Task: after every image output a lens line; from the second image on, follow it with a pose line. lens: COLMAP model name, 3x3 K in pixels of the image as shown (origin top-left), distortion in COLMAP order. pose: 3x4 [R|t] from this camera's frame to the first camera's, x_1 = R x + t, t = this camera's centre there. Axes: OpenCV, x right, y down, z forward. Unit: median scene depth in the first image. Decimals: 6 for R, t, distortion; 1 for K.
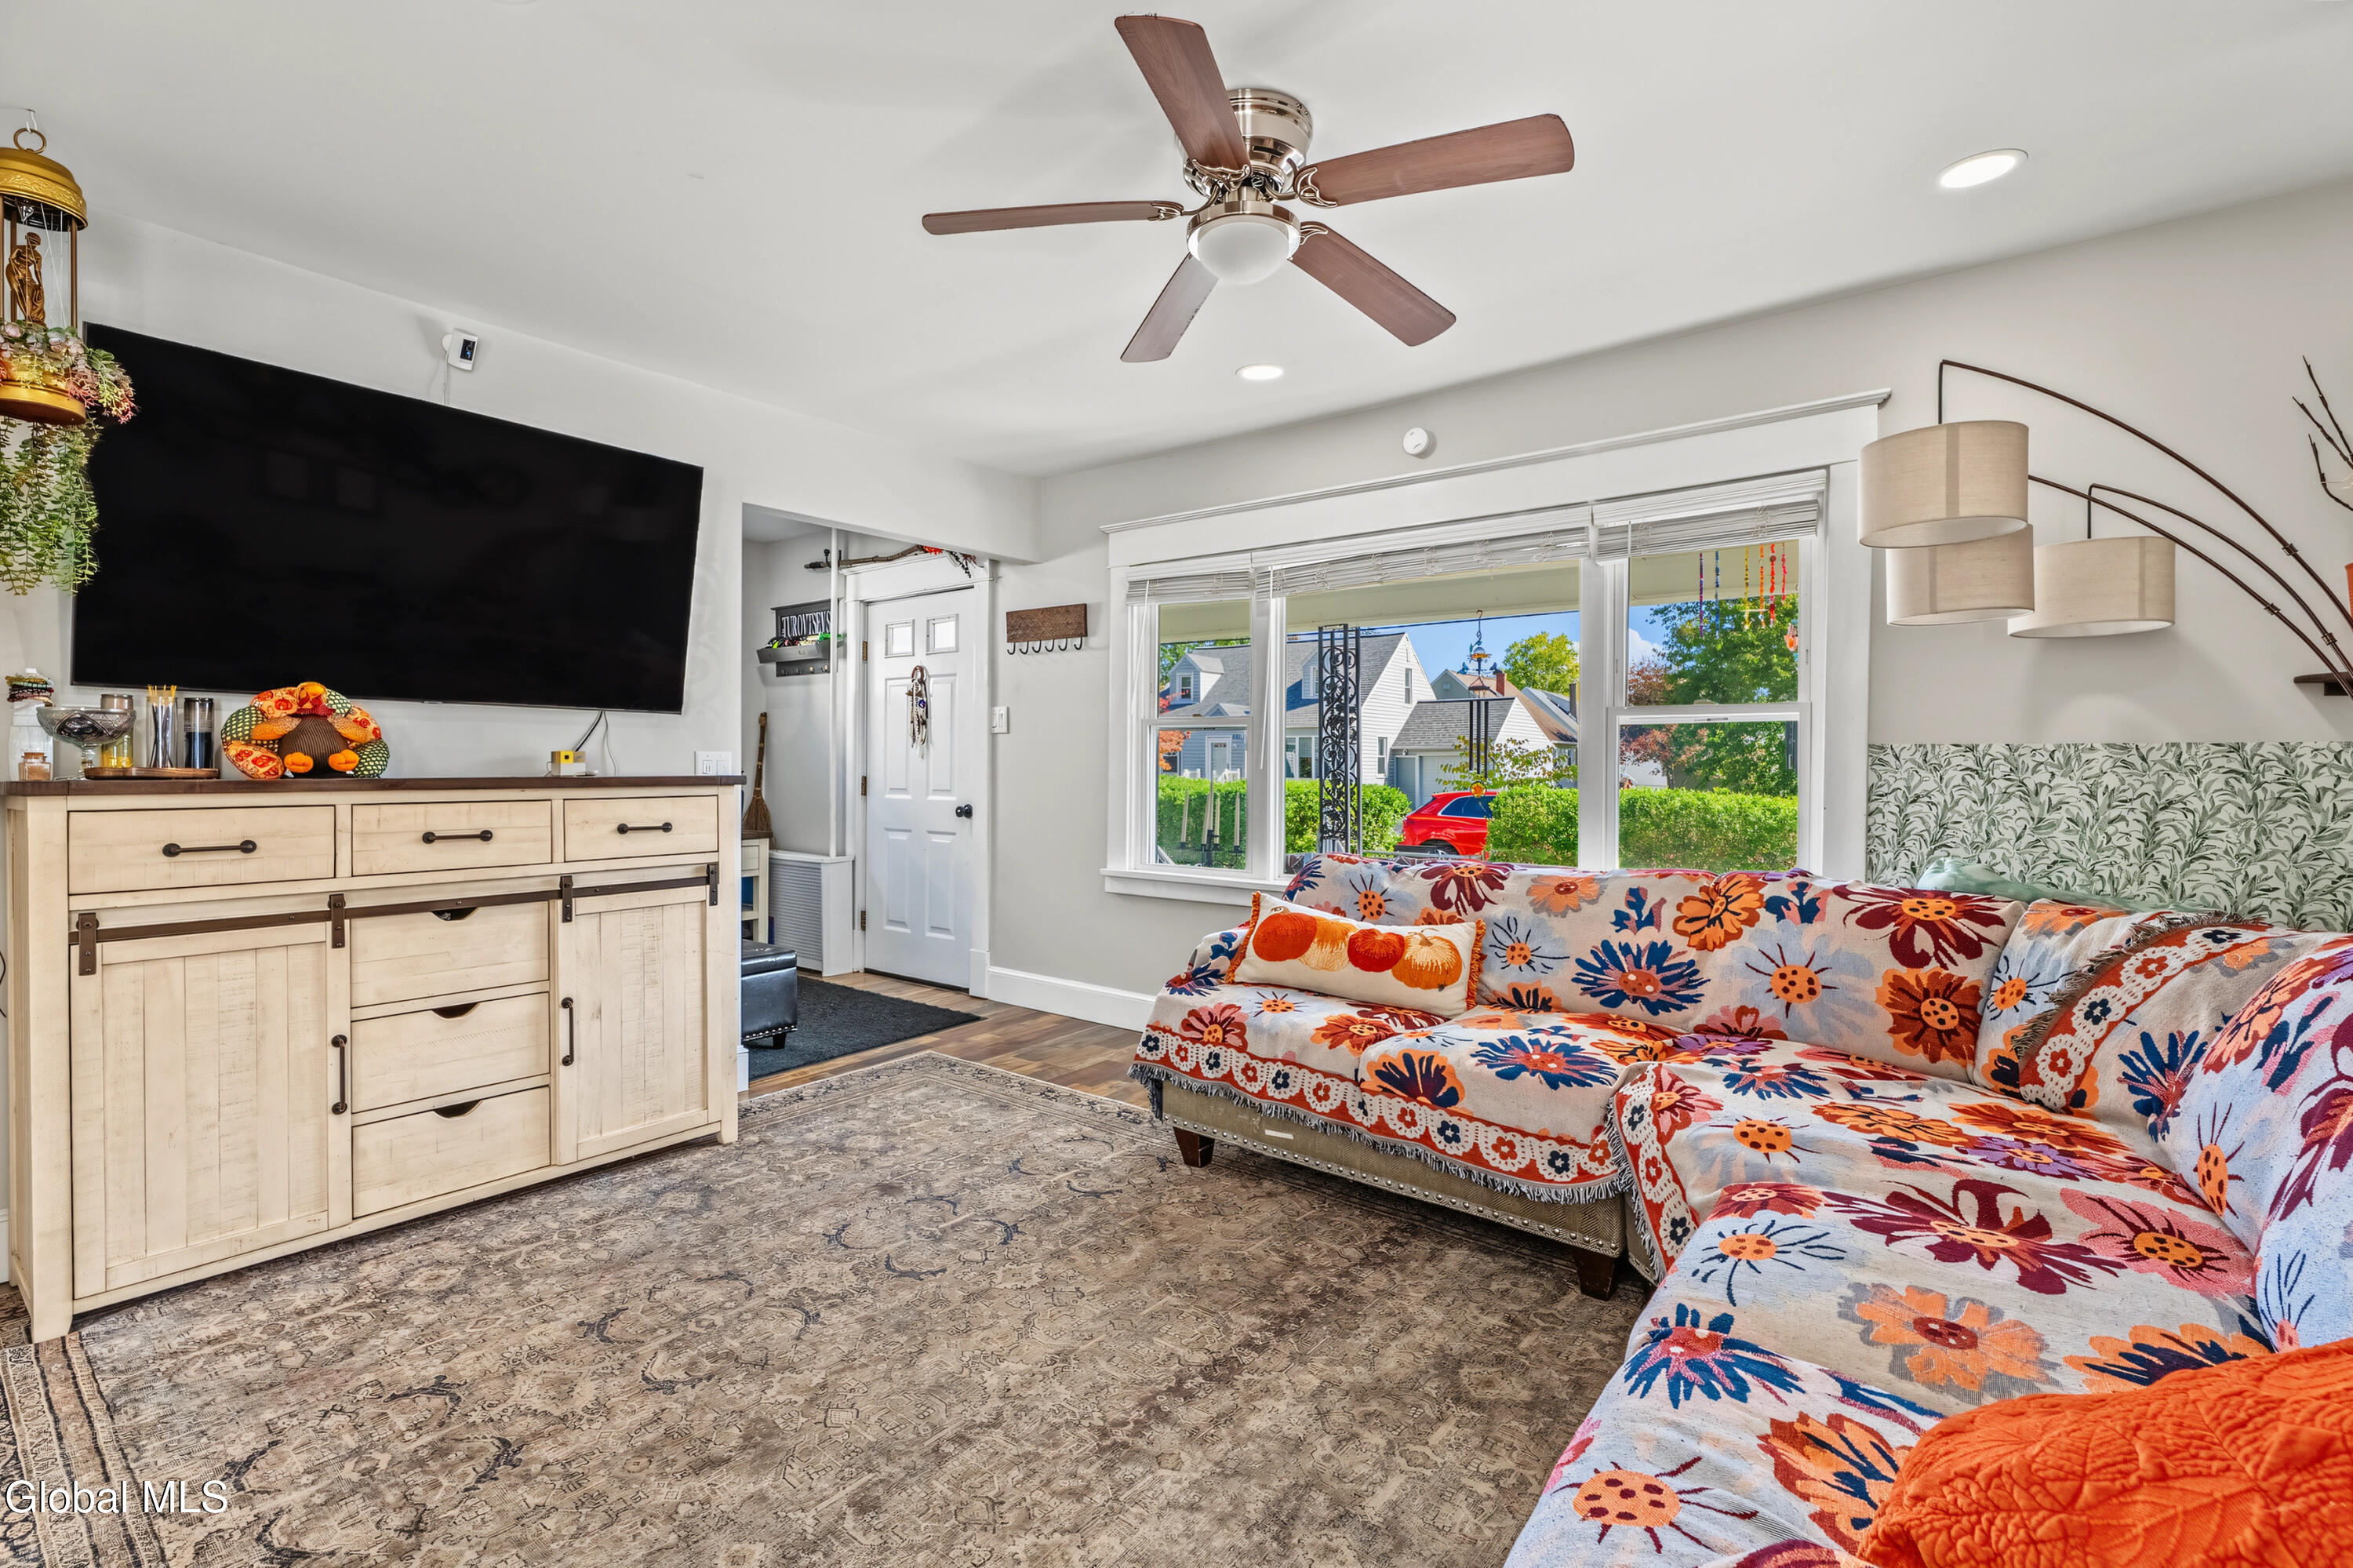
lens RADIAL K [[1076.3, 0, 1174.6], [0, 1076.3, 755.4], [0, 0, 1]] dist [0.012323, -0.000179]
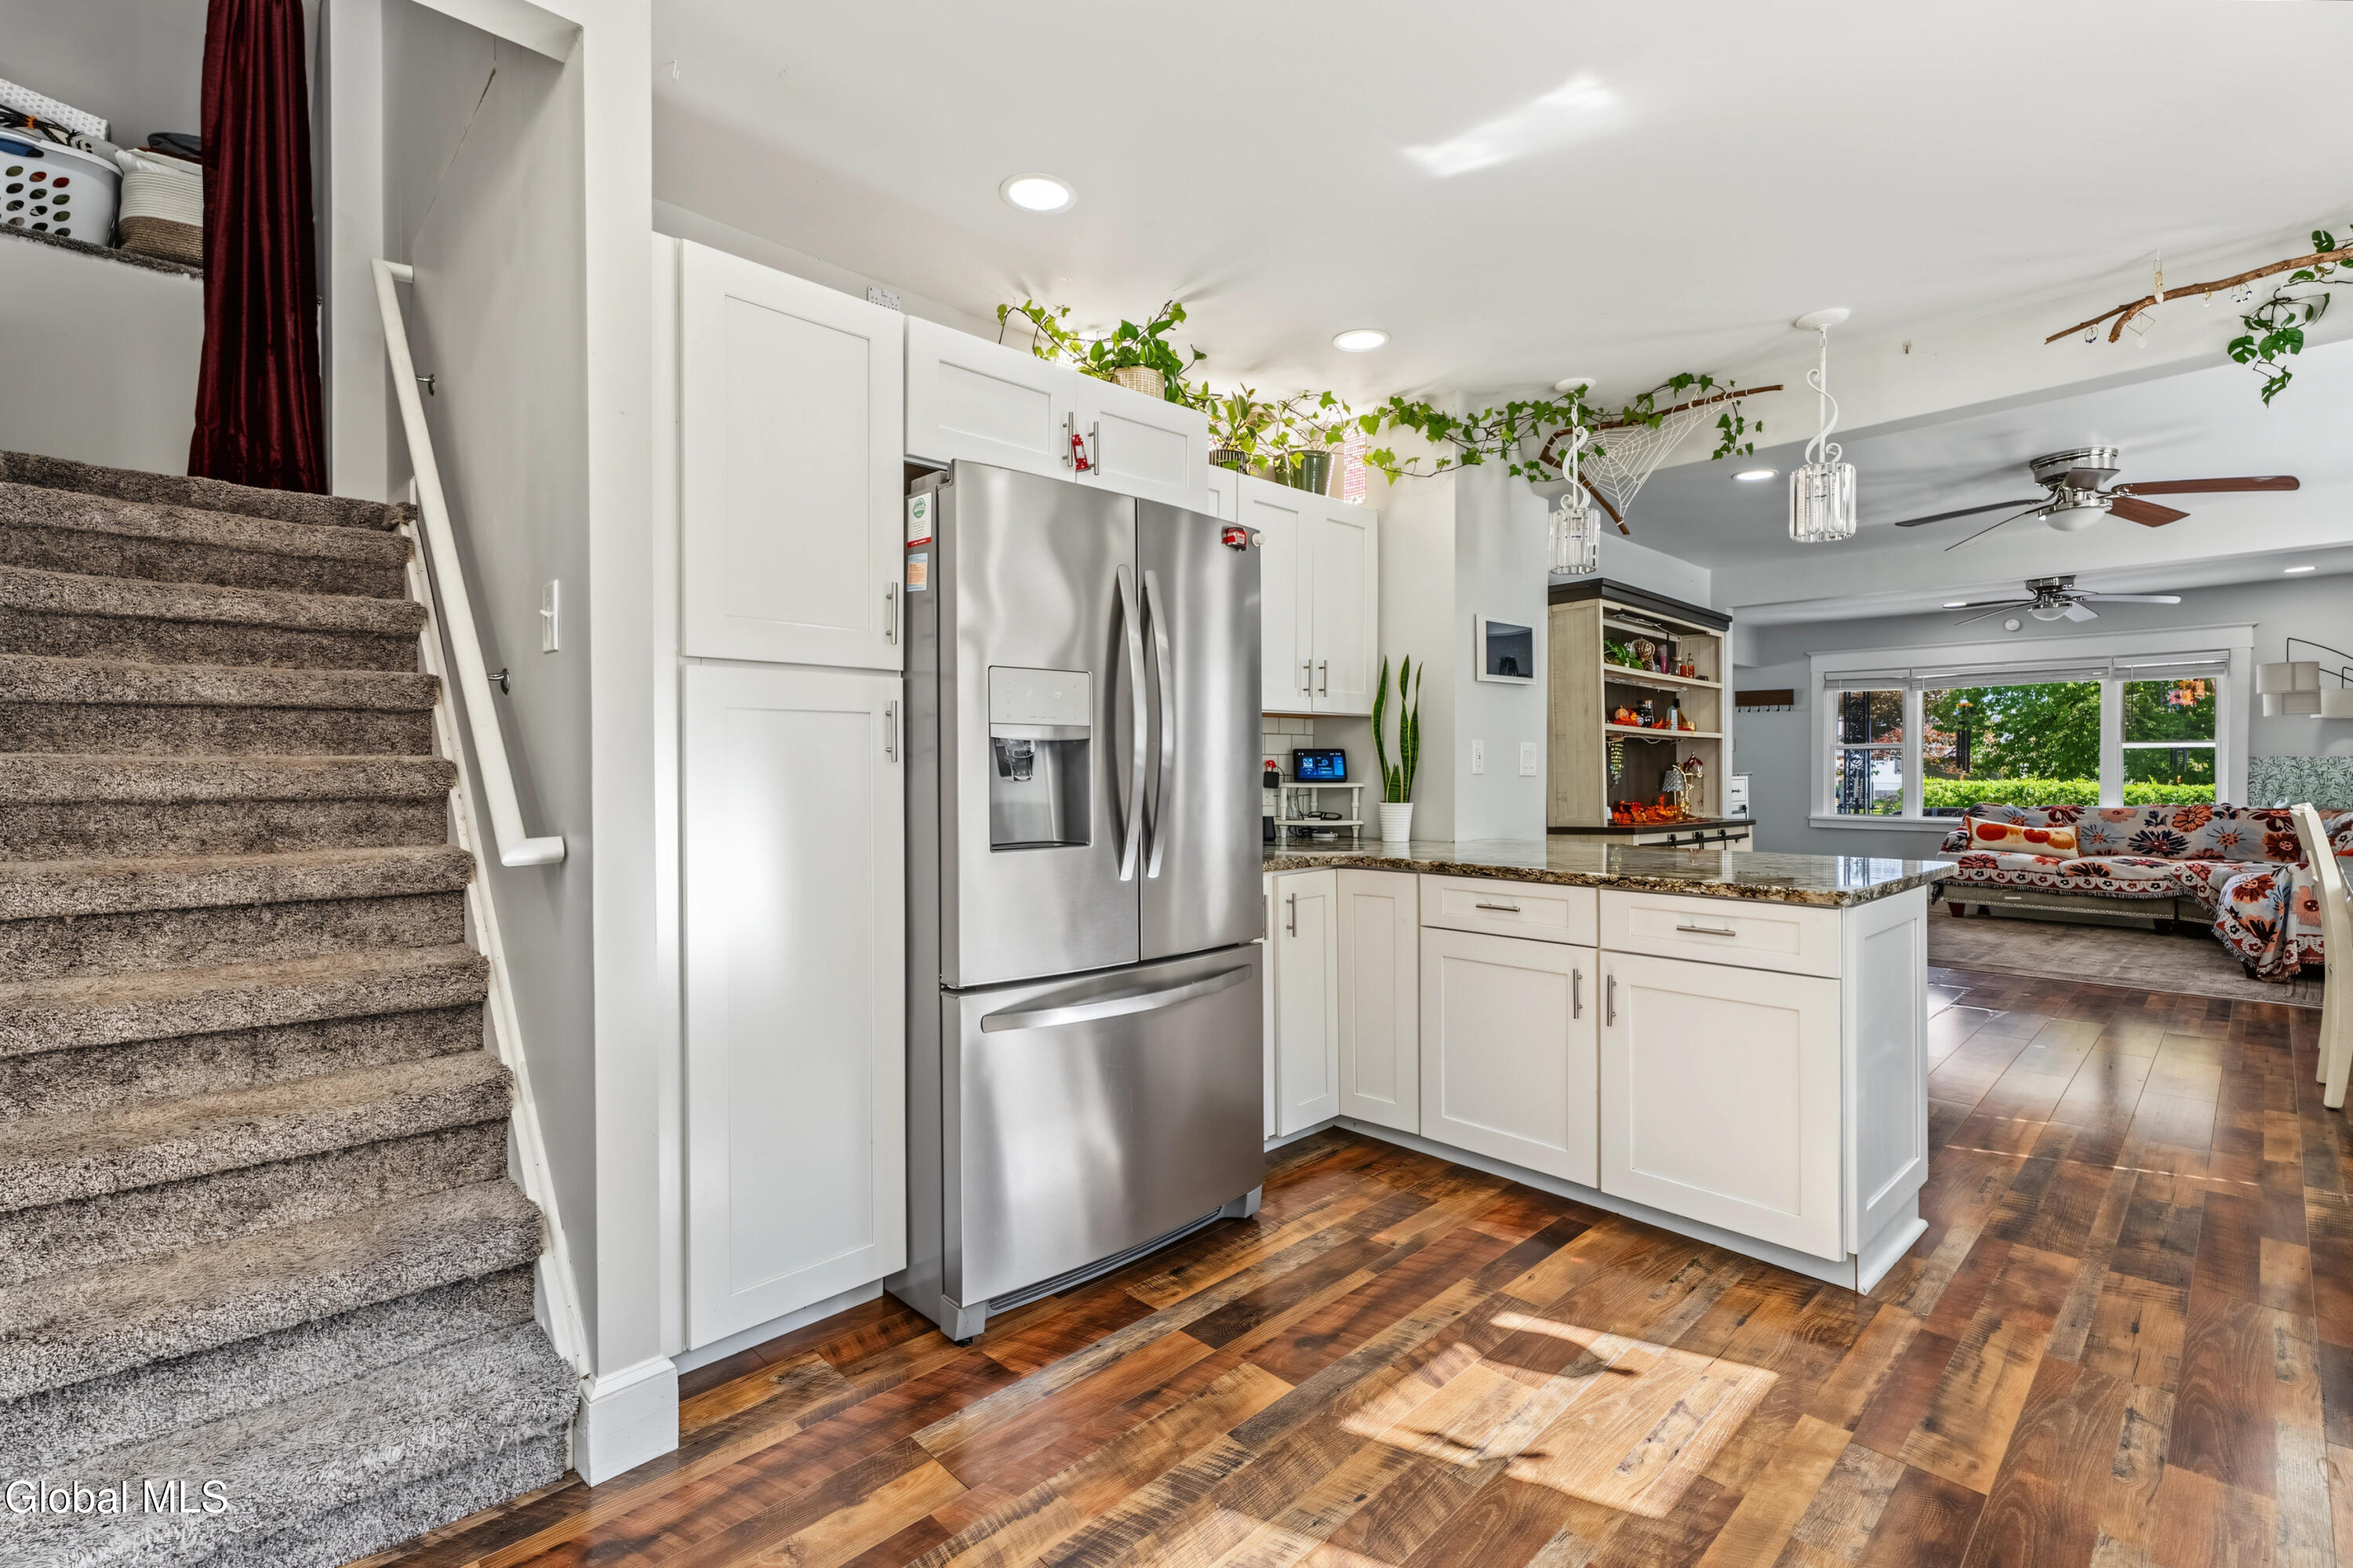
lens RADIAL K [[1055.6, 0, 1170.4], [0, 1055.6, 773.2], [0, 0, 1]] dist [0.002856, -0.001025]
pose [[0.988271, -0.007137, -0.152541, -1.094435], [0.009833, 0.999808, 0.016927, -0.027703], [0.152391, -0.018228, 0.988152, -1.362575]]
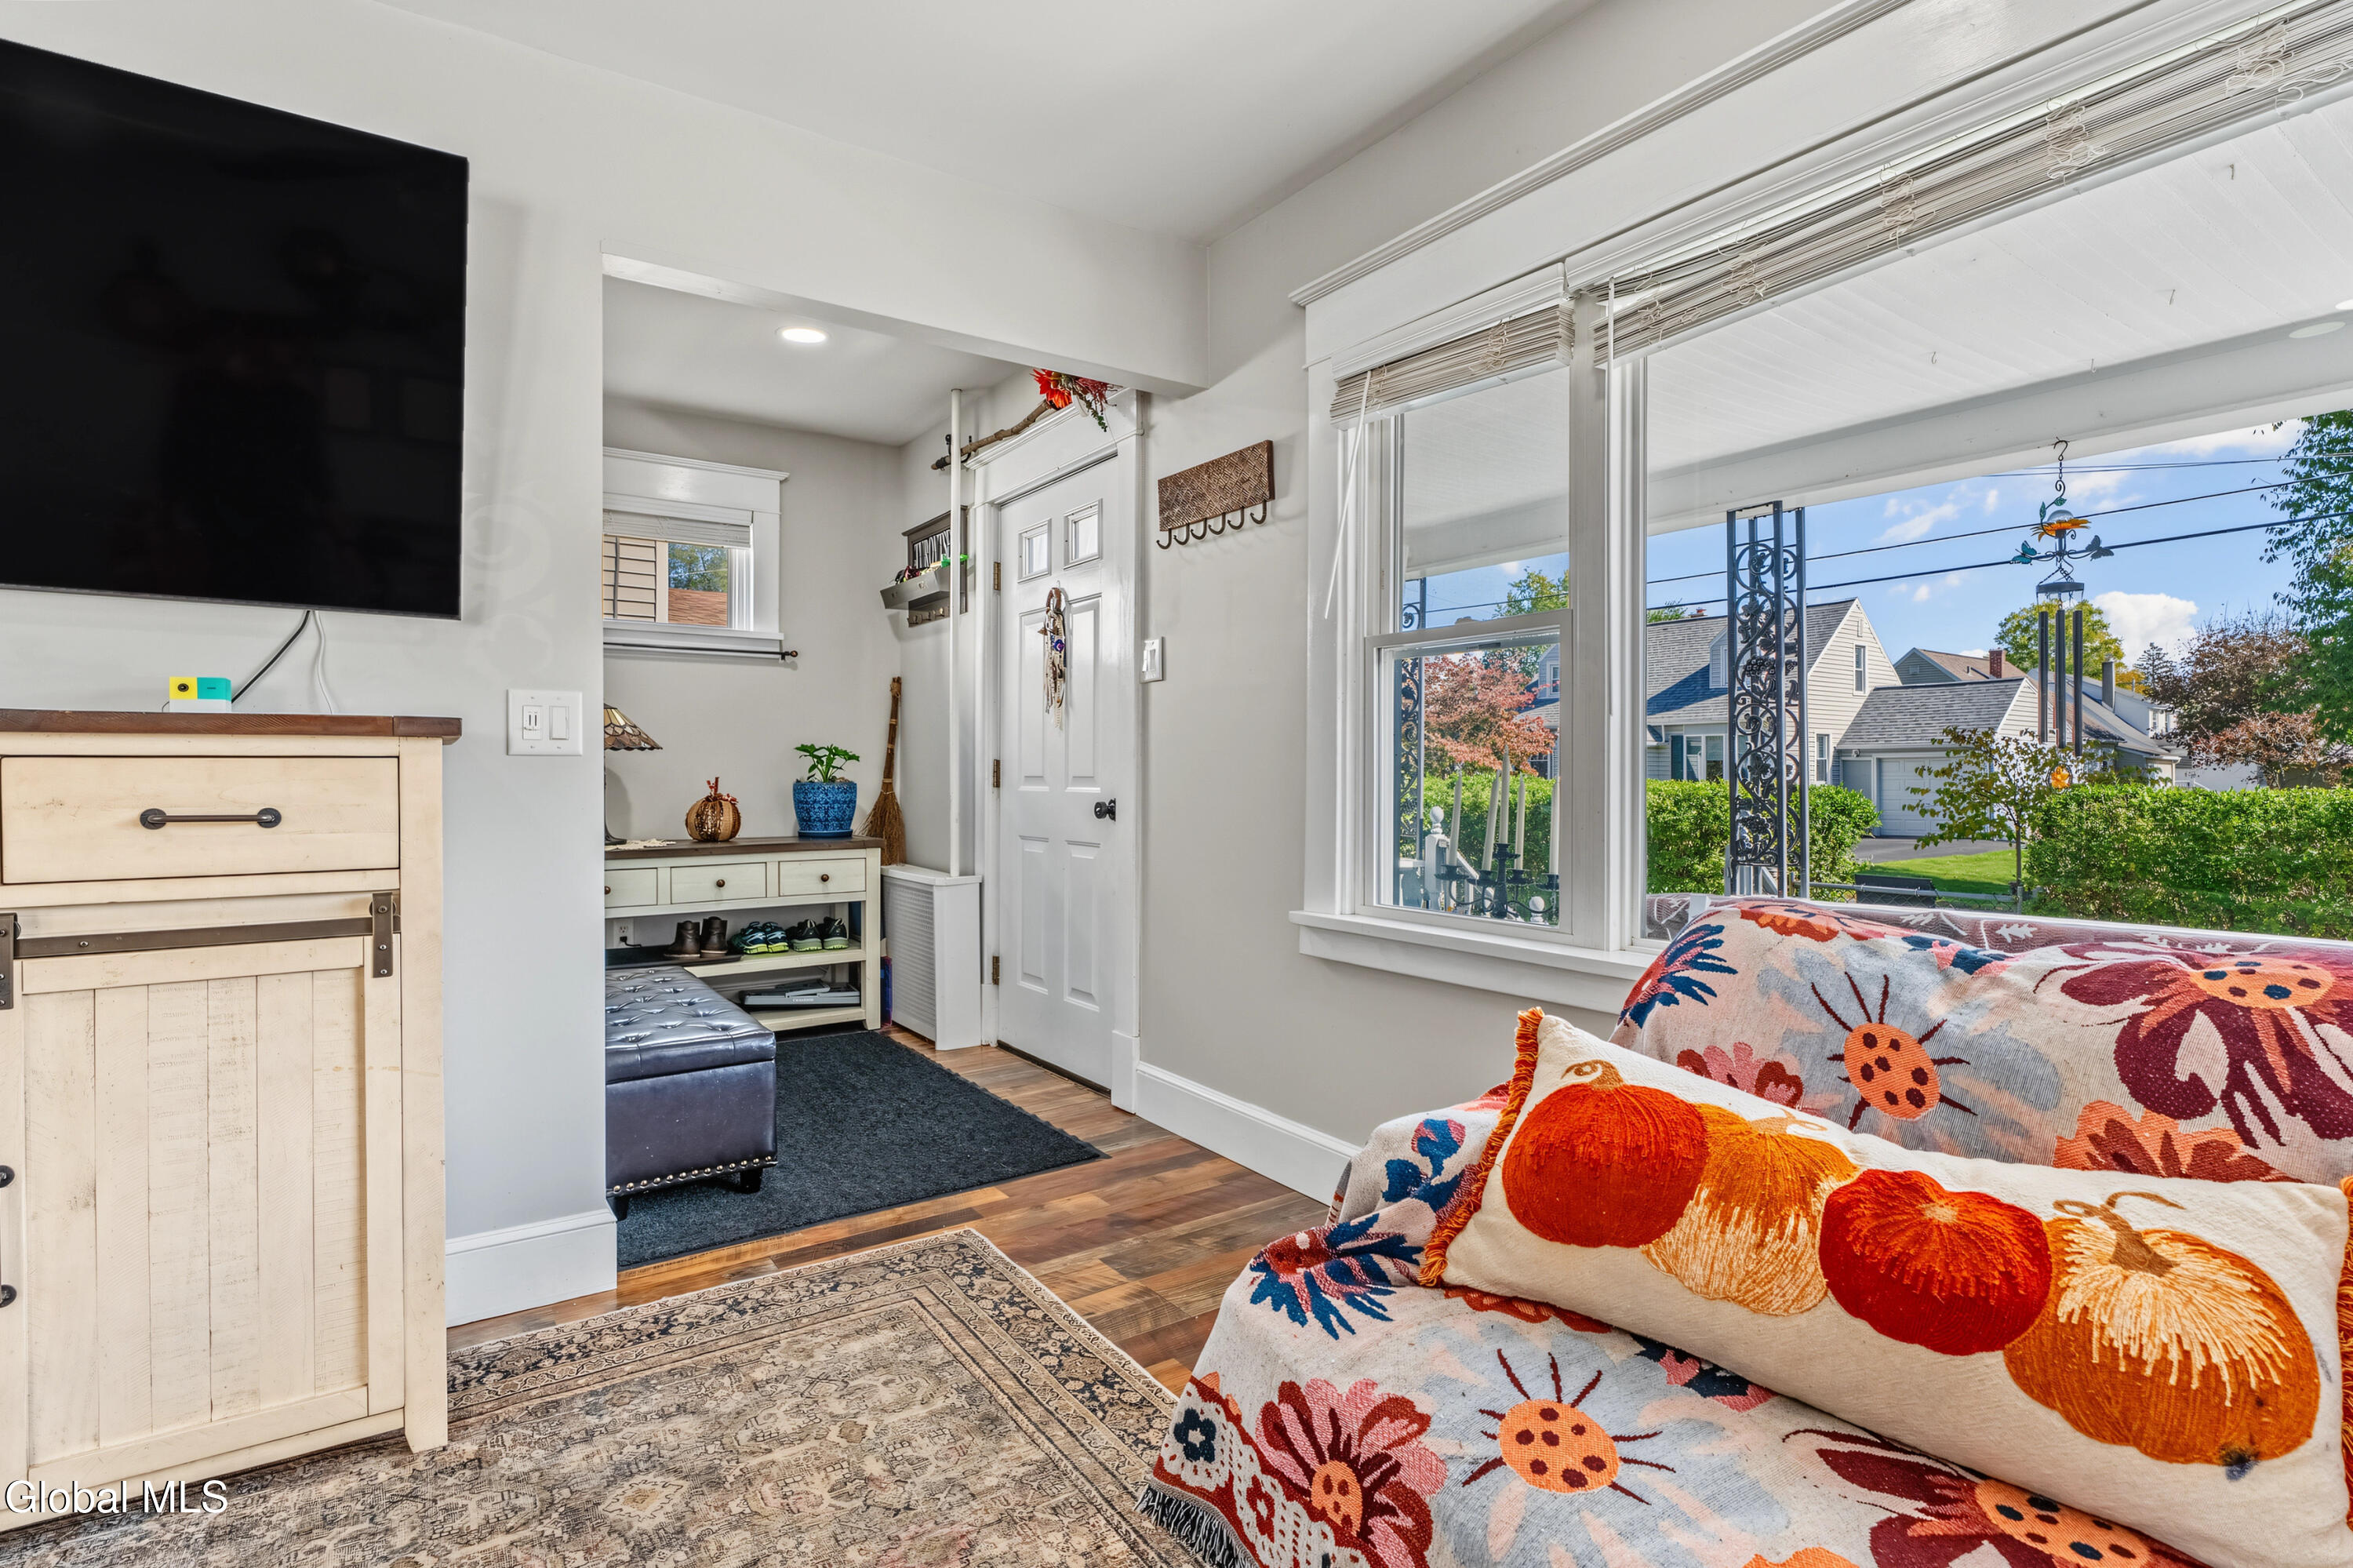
lens RADIAL K [[1161.9, 0, 1174.0], [0, 1161.9, 777.1], [0, 0, 1]] dist [0.004205, 0.000241]
pose [[0.950720, -0.003334, -0.310034, 0.065845], [0.006327, 0.999943, 0.008650, 0.034125], [0.309987, -0.010185, 0.950686, 0.461336]]
